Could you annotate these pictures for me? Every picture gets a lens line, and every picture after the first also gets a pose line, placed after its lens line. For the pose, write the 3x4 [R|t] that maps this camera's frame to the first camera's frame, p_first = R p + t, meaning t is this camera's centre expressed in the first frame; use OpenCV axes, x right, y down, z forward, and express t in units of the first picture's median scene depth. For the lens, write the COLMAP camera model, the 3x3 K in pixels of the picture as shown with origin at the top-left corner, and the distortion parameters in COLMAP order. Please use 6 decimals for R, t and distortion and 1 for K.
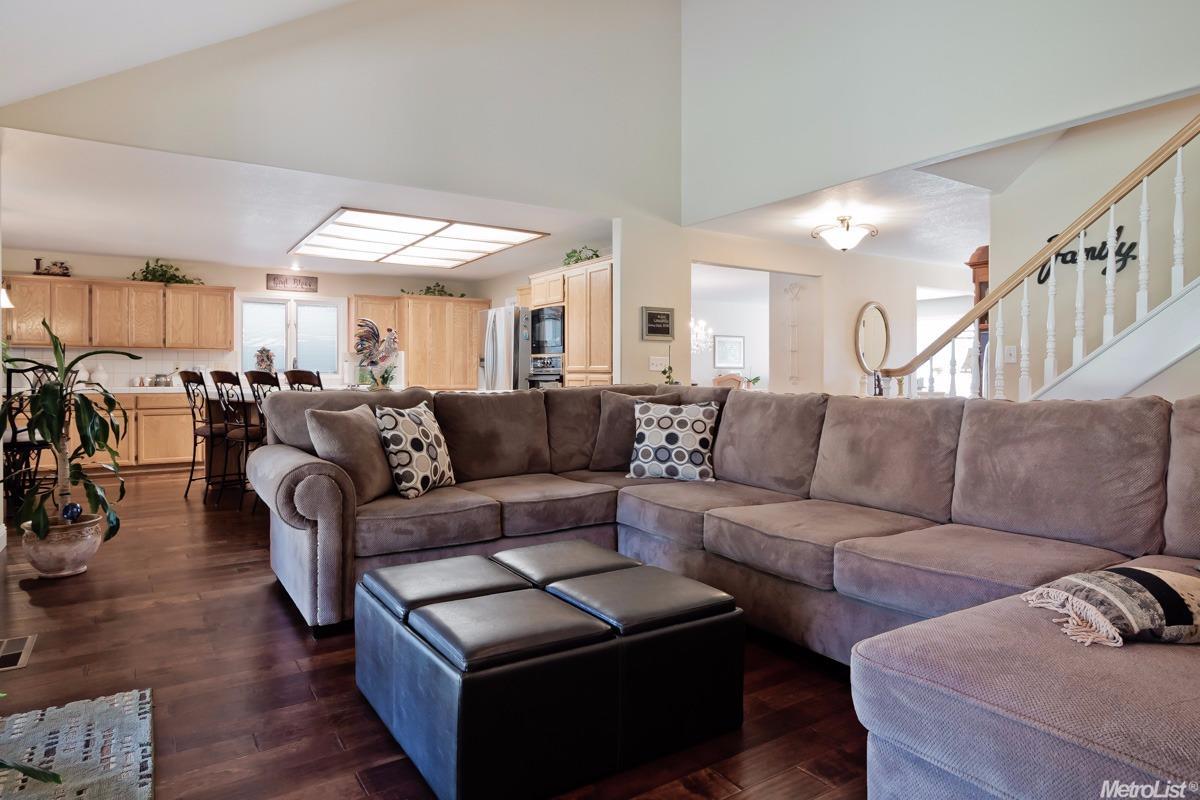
lens RADIAL K [[715.8, 0, 591.2], [0, 715.8, 372.7], [0, 0, 1]] dist [0.000624, -0.001330]
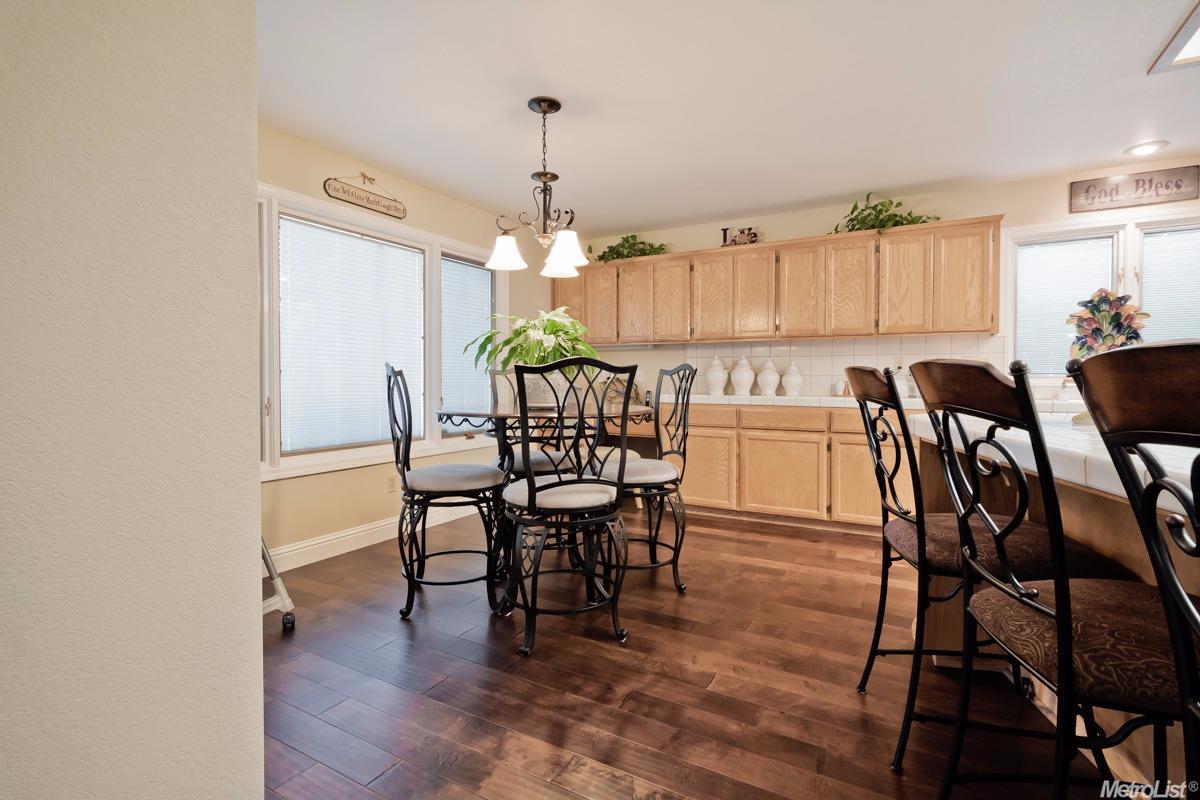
lens RADIAL K [[580.6, 0, 596.3], [0, 580.6, 386.3], [0, 0, 1]] dist [0.003415, 0.000416]
pose [[0.482613, 0.013077, -0.875736, -0.276059], [0.001431, 0.999875, 0.015720, 0.002009], [0.875833, -0.008840, 0.482534, 0.551694]]
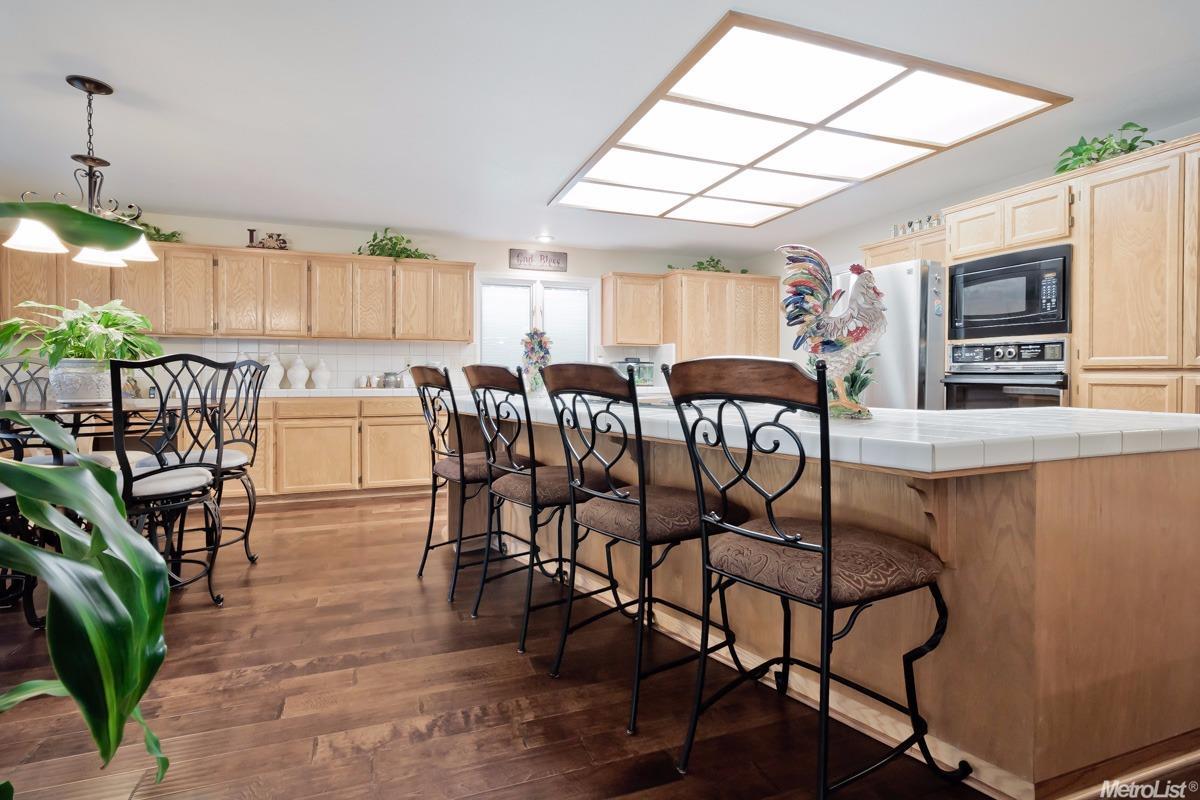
lens RADIAL K [[572.5, 0, 599.0], [0, 572.5, 375.2], [0, 0, 1]] dist [0.002738, 0.000119]
pose [[0.978807, 0.002979, -0.204762, -0.245814], [-0.001981, 0.999985, 0.005077, 0.001734], [0.204774, -0.004564, 0.978799, 0.428913]]
